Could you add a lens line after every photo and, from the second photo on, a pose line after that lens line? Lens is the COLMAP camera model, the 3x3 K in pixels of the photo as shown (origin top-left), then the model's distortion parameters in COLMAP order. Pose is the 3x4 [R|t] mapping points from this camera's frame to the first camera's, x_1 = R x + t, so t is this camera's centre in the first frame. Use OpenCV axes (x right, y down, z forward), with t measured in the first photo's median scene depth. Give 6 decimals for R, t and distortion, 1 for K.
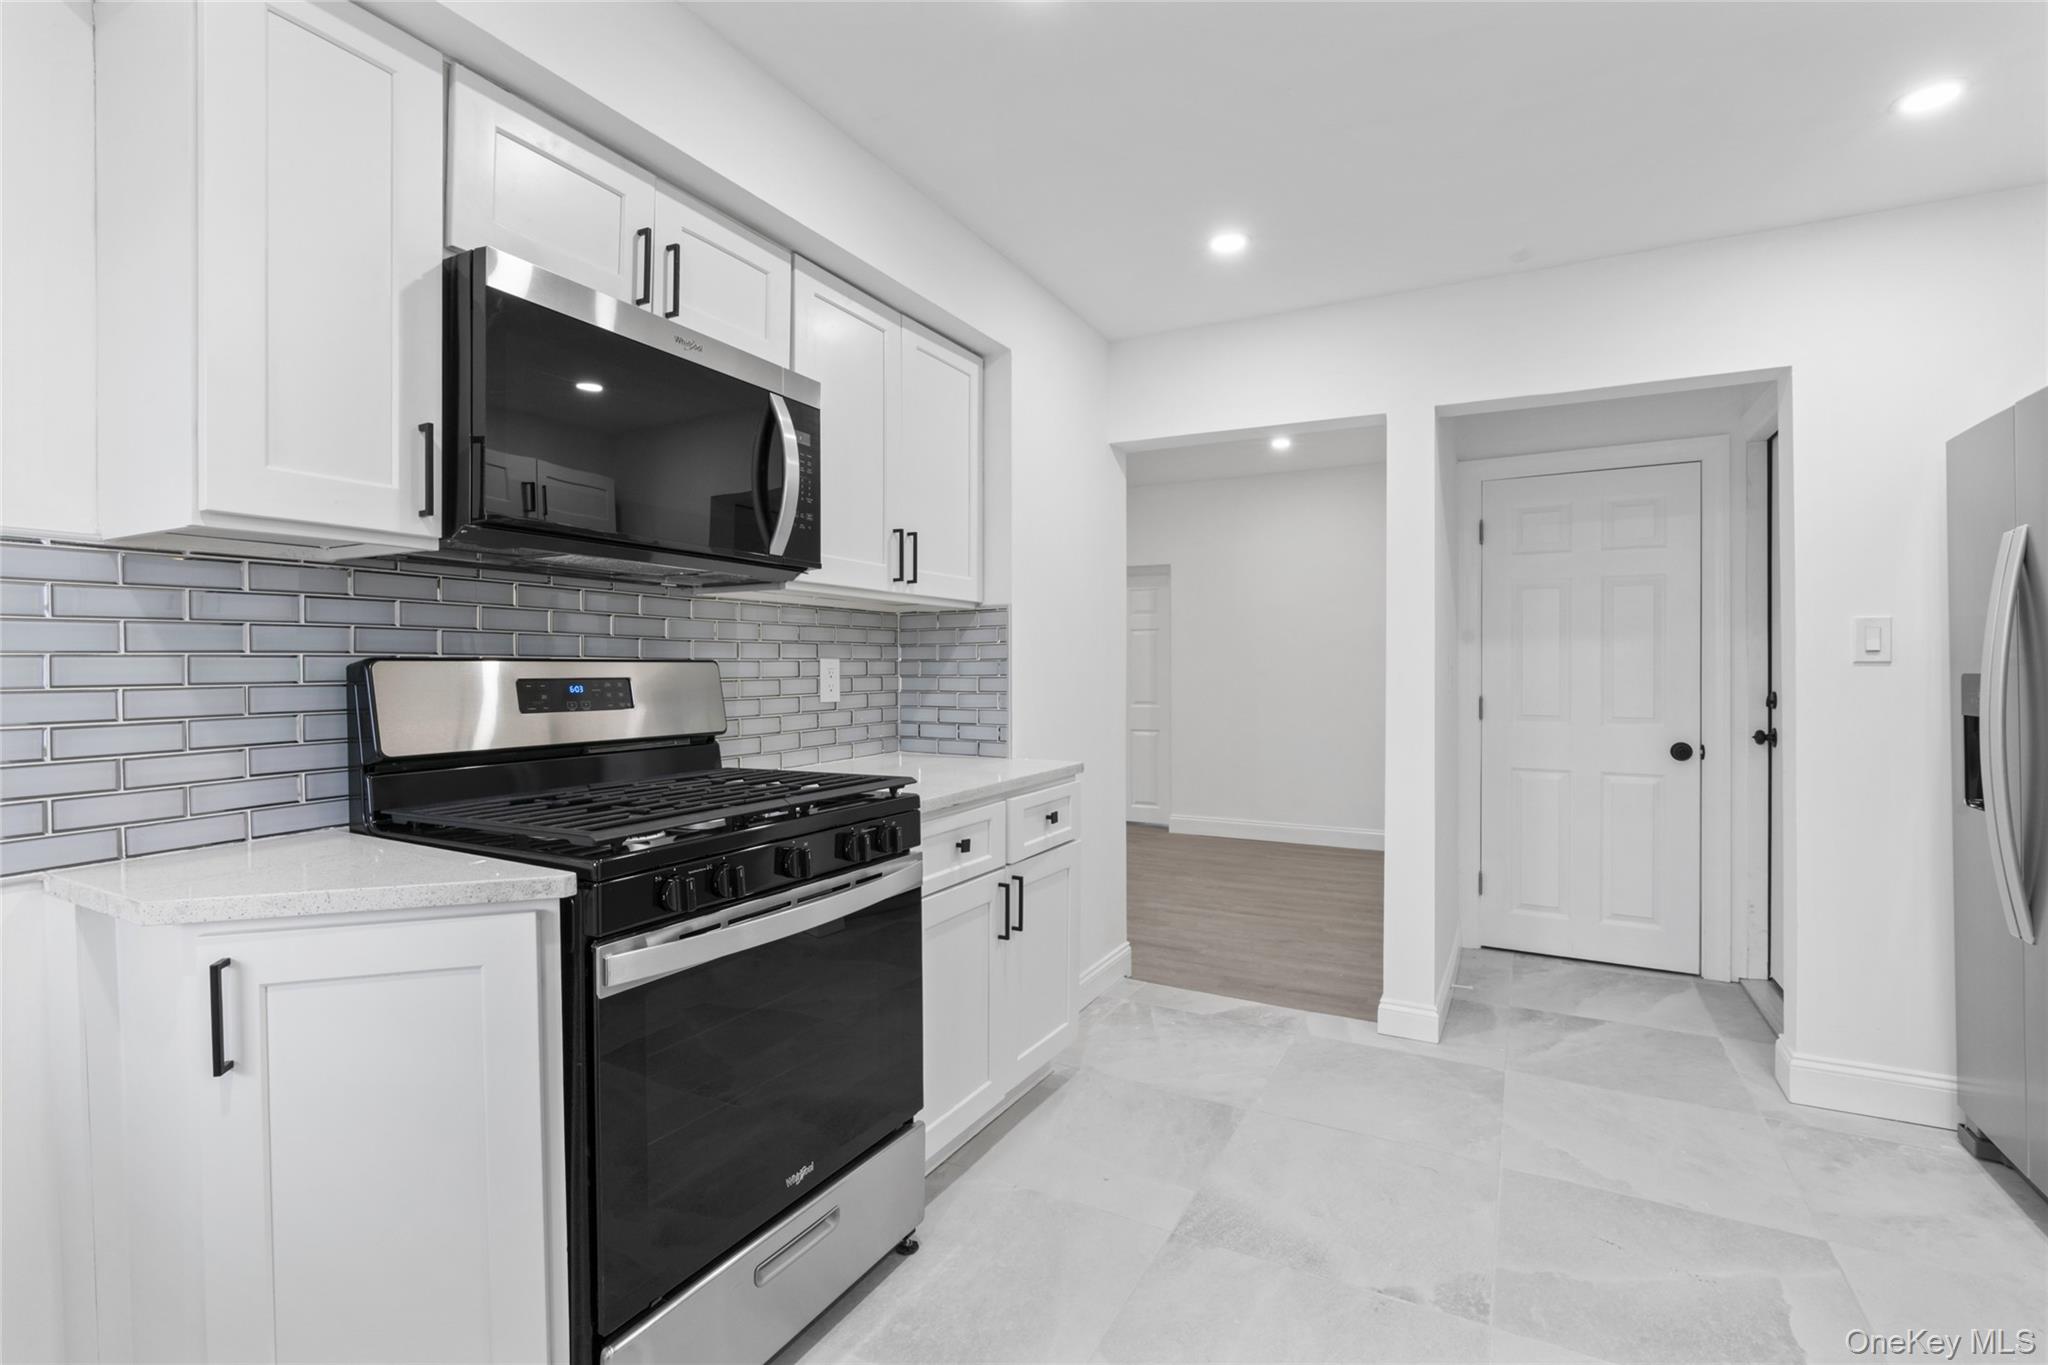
lens RADIAL K [[954.3, 0, 1024.3], [0, 954.3, 668.7], [0, 0, 1]] dist [0.000409, 0.000289]
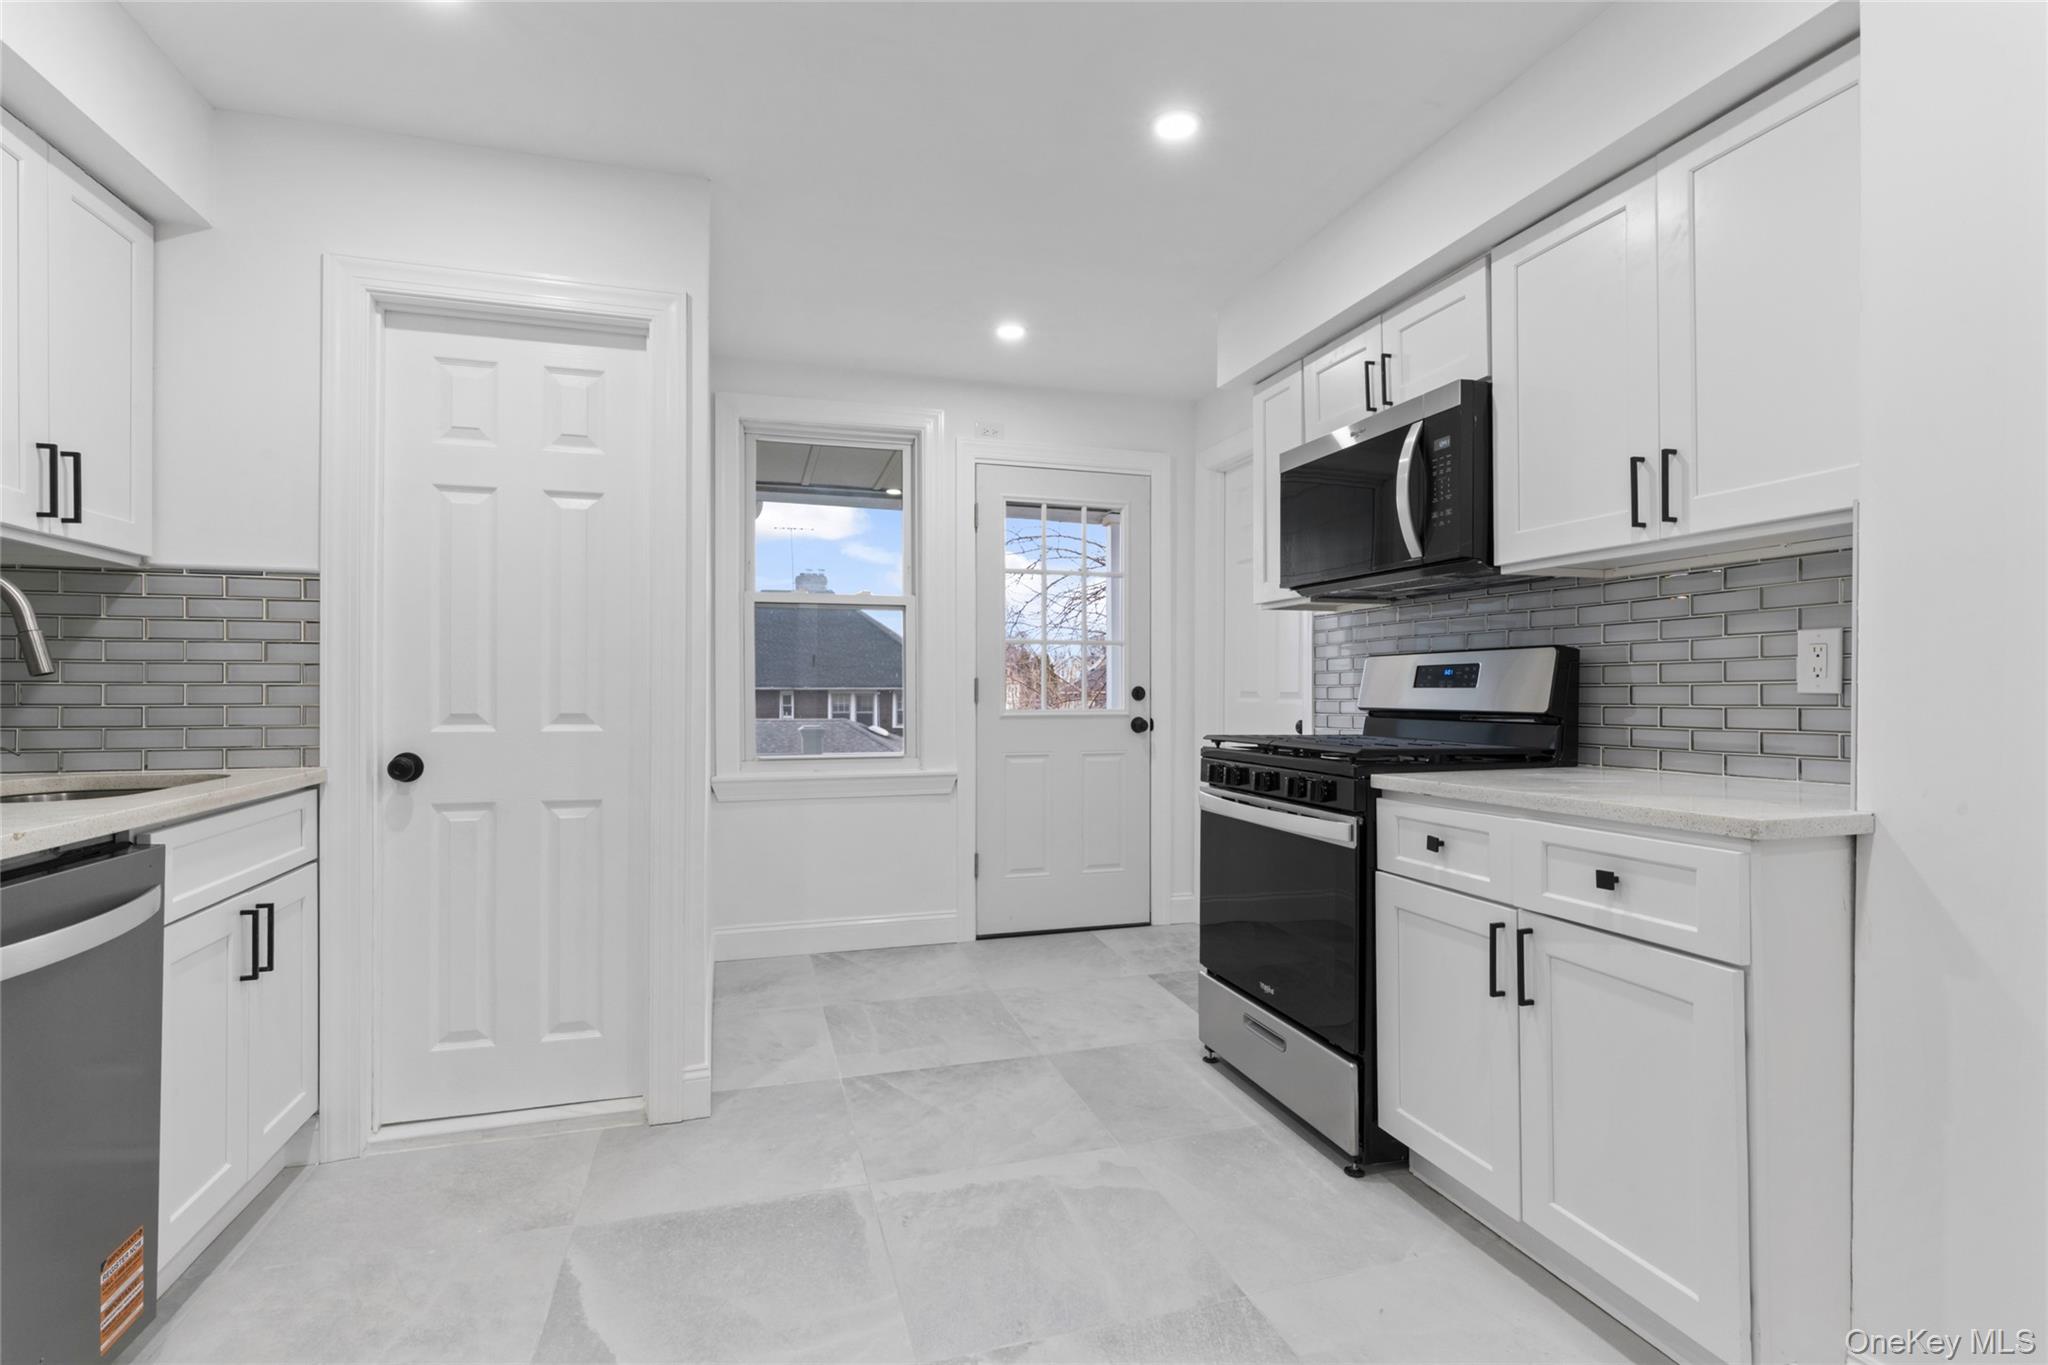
lens RADIAL K [[954.3, 0, 1026.8], [0, 954.3, 683.7], [0, 0, 1]] dist [0.000409, 0.000289]
pose [[-0.705718, -0.002475, -0.708489, 0.928418], [0.001175, 0.999988, -0.004663, 0.042829], [0.708492, -0.004123, -0.705706, 1.504780]]
